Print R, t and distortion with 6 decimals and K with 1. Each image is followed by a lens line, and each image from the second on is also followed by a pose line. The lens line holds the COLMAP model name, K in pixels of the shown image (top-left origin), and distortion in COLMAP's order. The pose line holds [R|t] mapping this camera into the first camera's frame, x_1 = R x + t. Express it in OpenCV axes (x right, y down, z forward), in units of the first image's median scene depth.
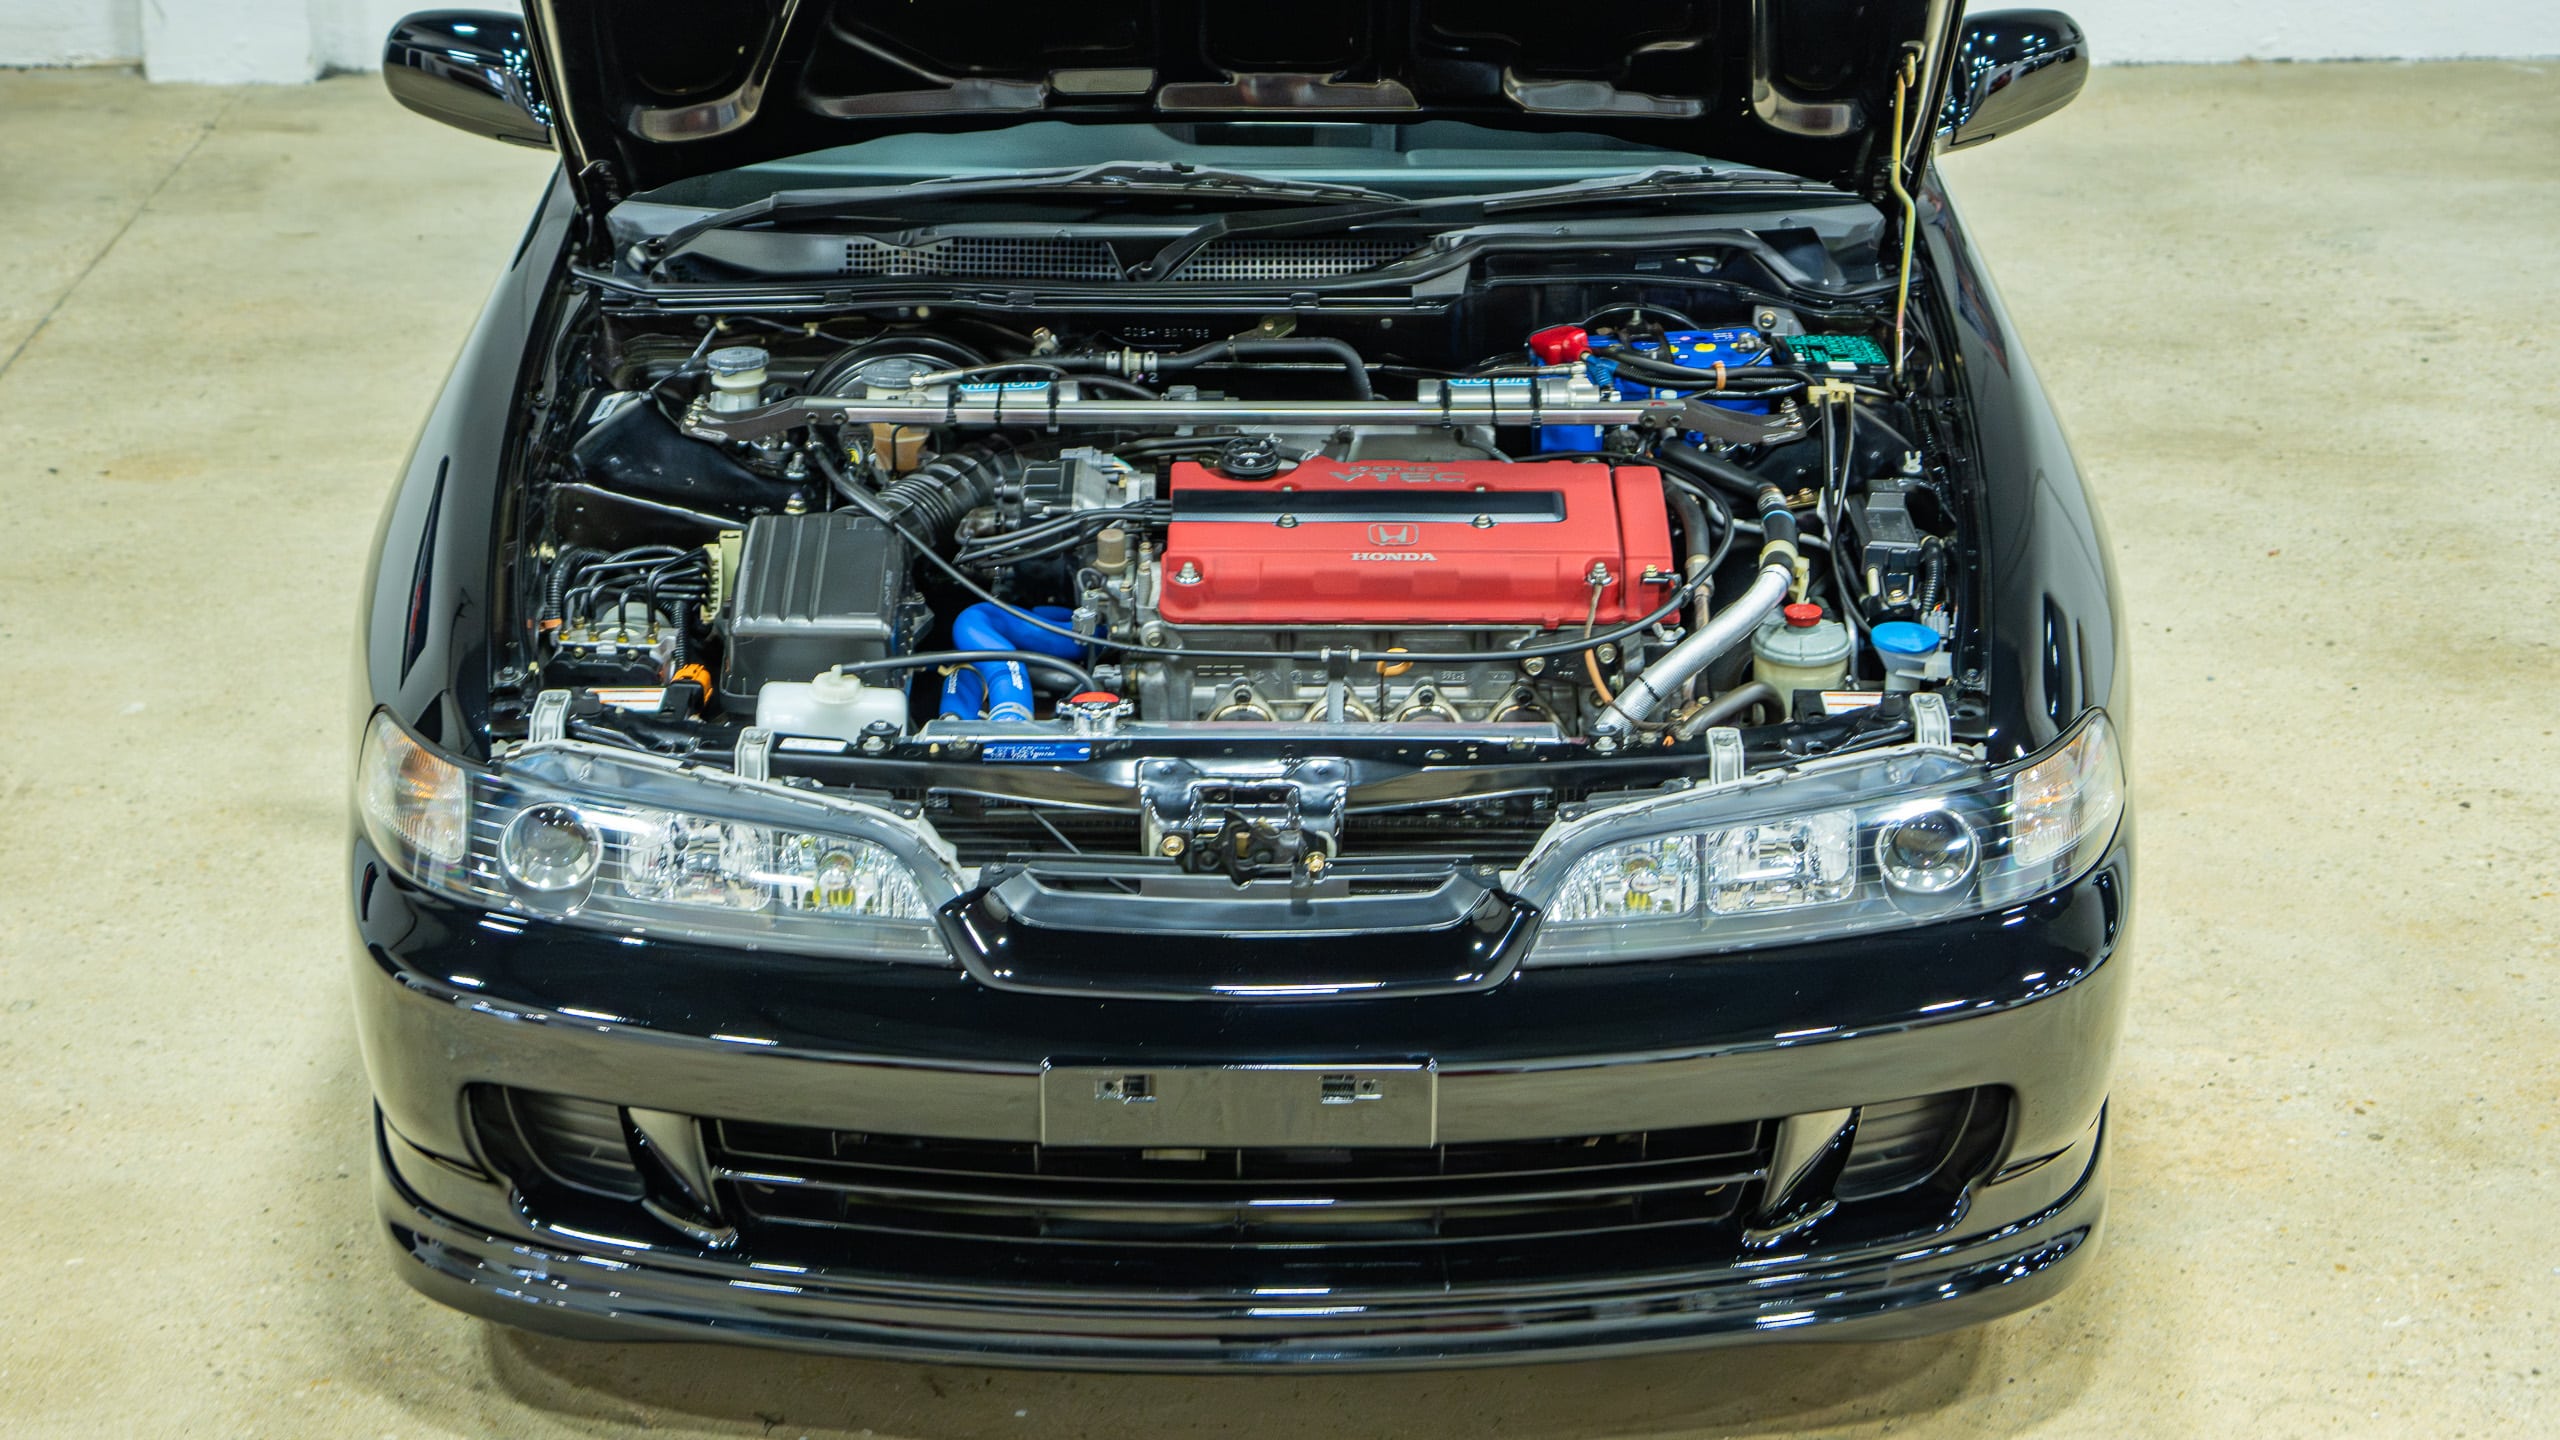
lens RADIAL K [[4444.4, 0, 1294.8], [0, 4444.4, 721.0], [0, 0, 1]] dist [0.098011, 0.000000]
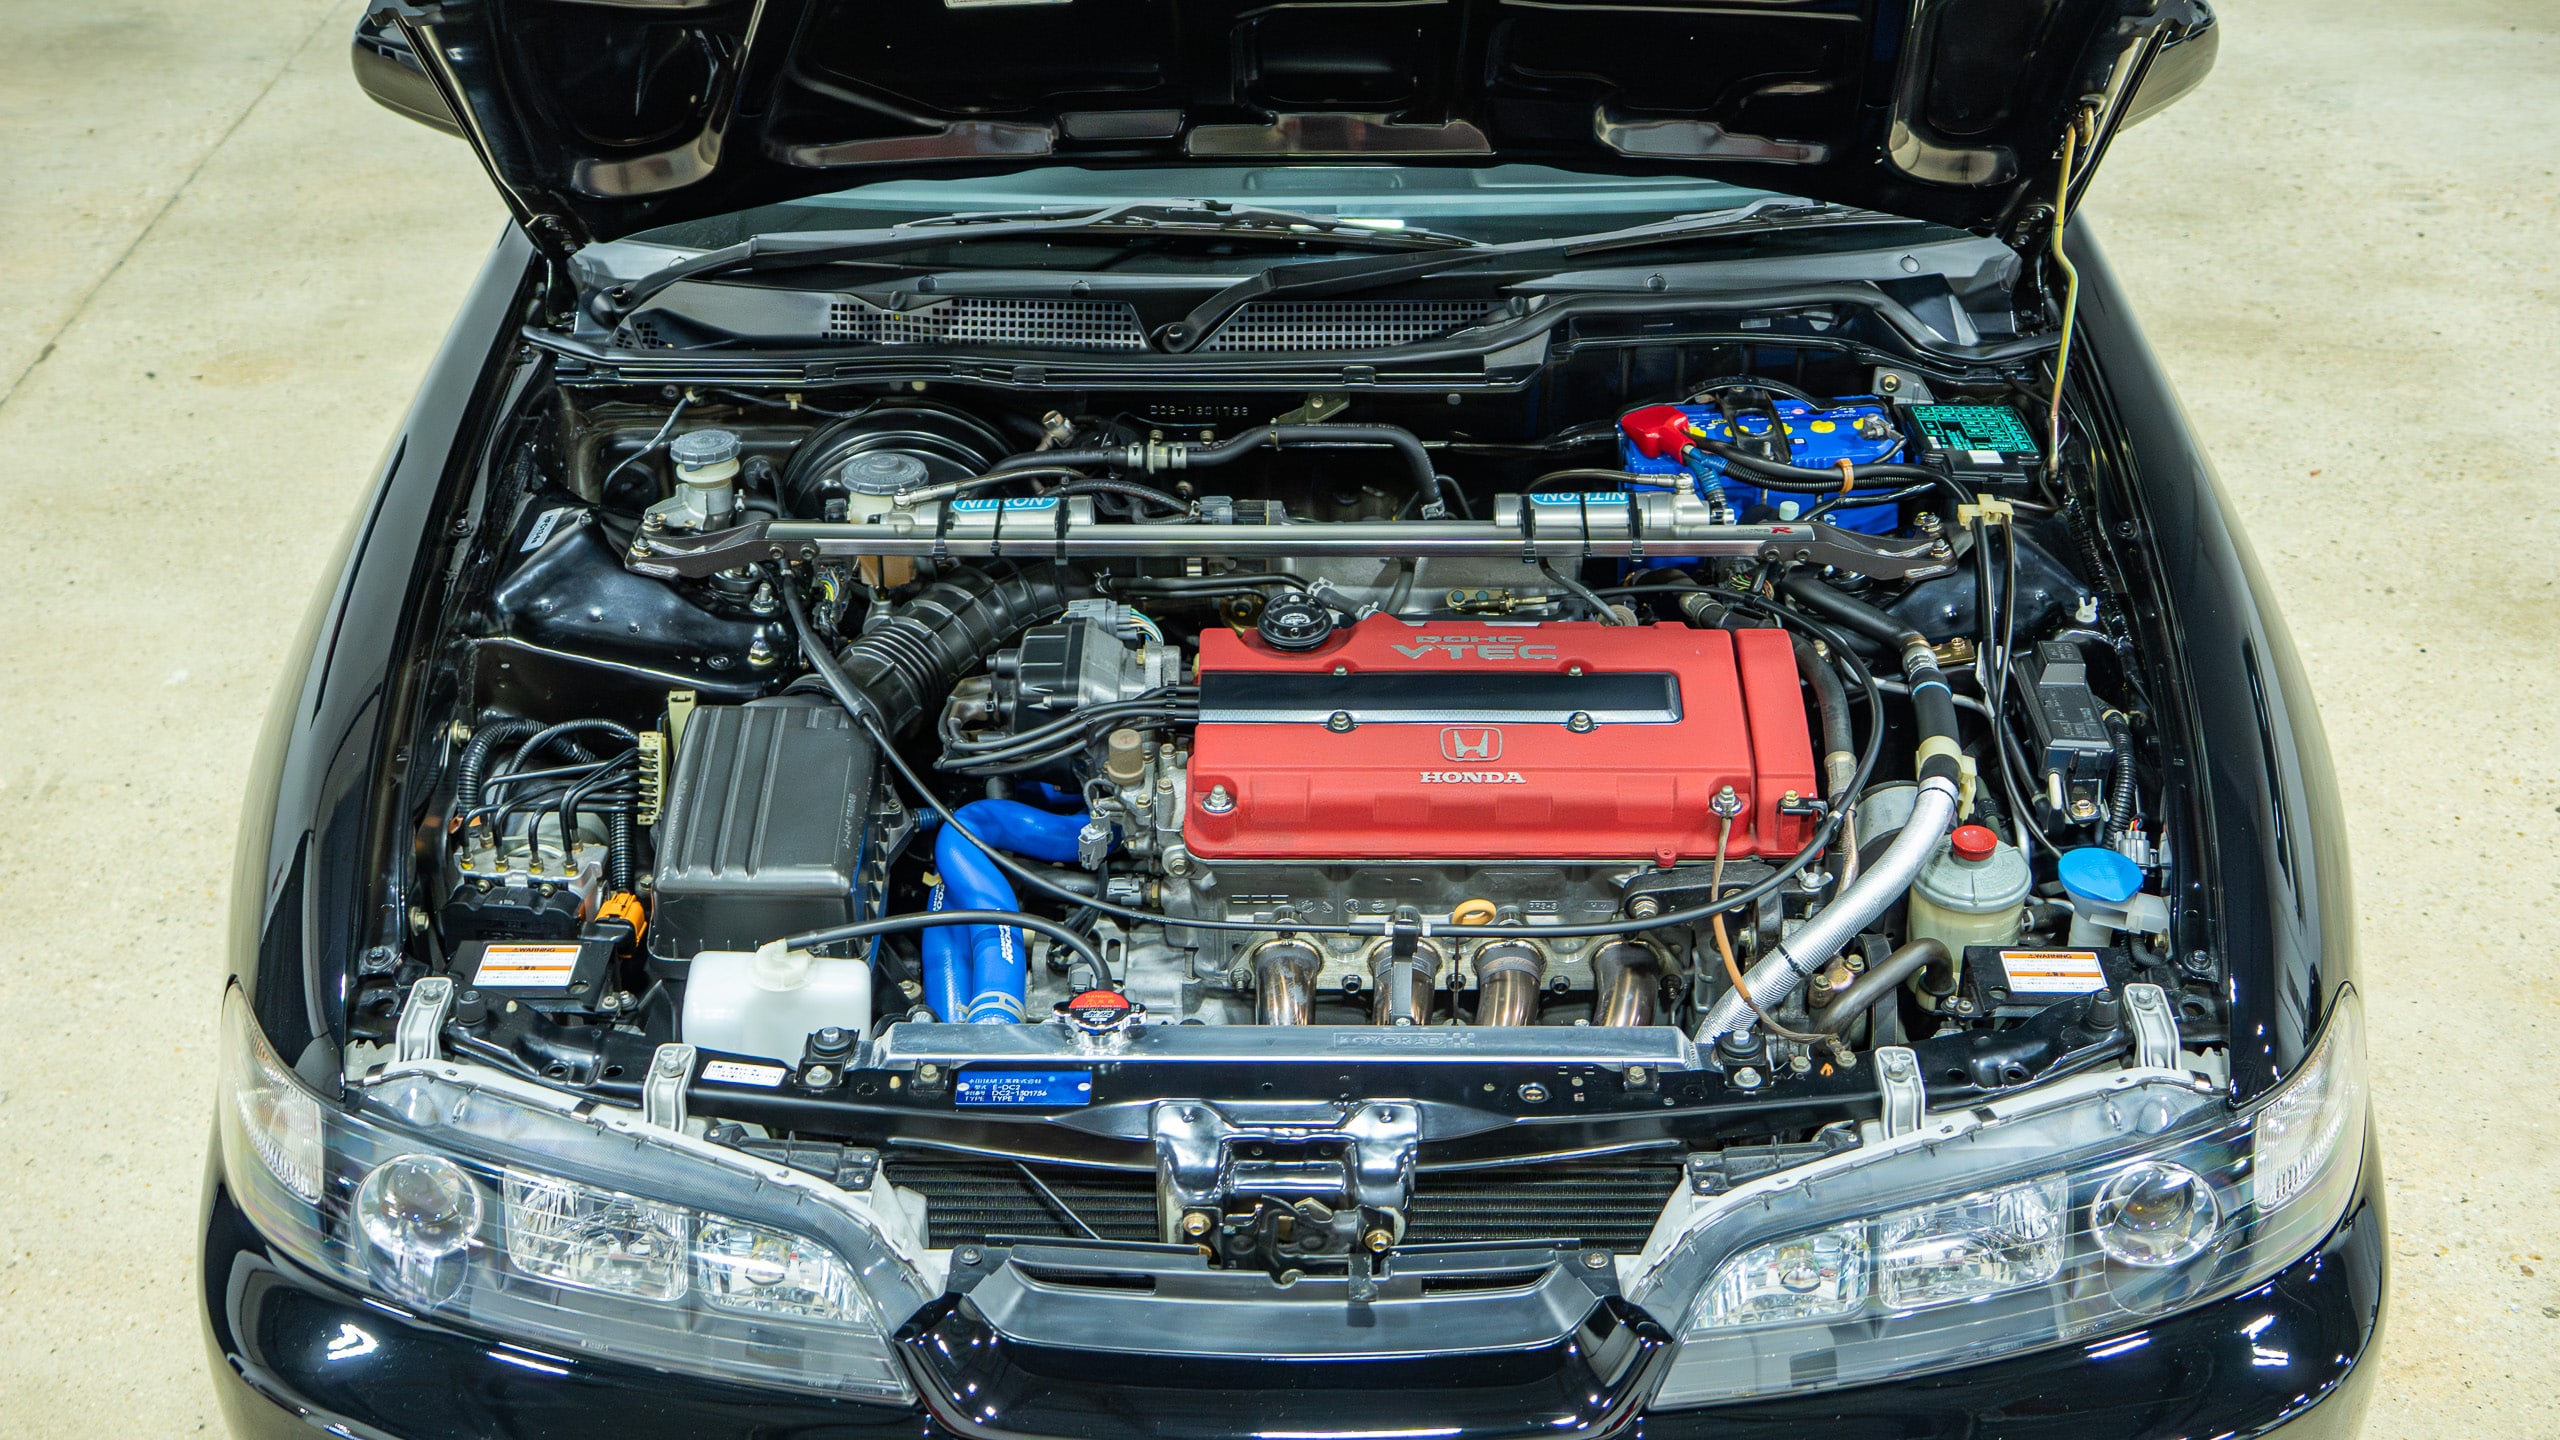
lens RADIAL K [[3262.0, 0, 1277.0], [0, 3262.0, 716.5], [0, 0, 1]] dist [-0.046673, 0.000000]
pose [[0.999829, -0.001862, -0.018416, -0.002156], [0.004284, 0.991192, 0.132363, -0.114037], [0.018008, -0.132419, 0.991030, 0.370800]]
